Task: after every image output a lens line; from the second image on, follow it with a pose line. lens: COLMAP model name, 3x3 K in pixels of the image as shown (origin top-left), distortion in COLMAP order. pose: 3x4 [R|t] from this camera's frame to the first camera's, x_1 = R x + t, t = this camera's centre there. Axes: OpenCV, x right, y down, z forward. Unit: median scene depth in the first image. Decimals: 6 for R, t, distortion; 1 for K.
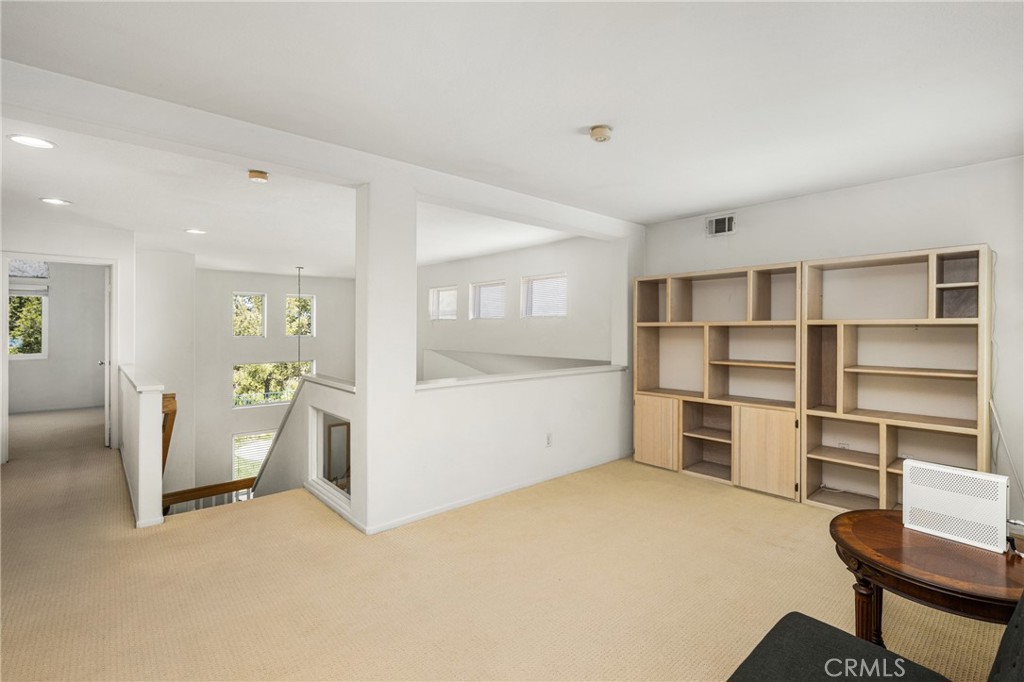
lens RADIAL K [[468.3, 0, 532.5], [0, 468.3, 336.1], [0, 0, 1]] dist [-0.001628, -0.000845]
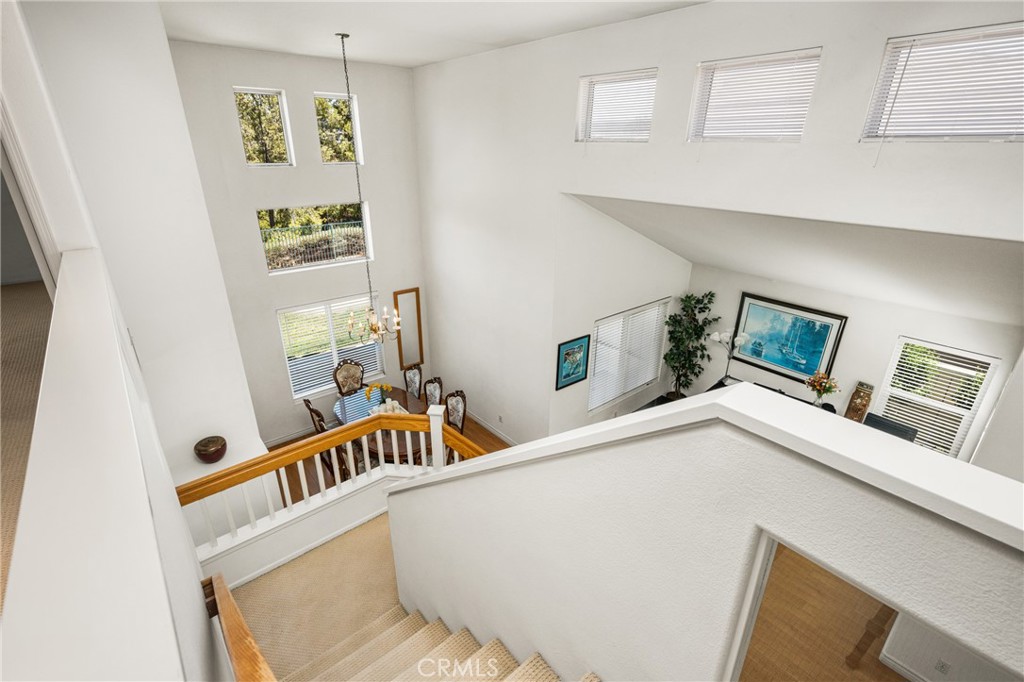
lens RADIAL K [[473.0, 0, 512.0], [0, 473.0, 341.0], [0, 0, 1]] dist [-0.015716, -0.000138]
pose [[0.998850, 0.021988, -0.042599, -0.256939], [-0.004944, 0.931116, 0.364689, -0.012117], [0.047683, -0.364060, 0.930154, 0.334216]]
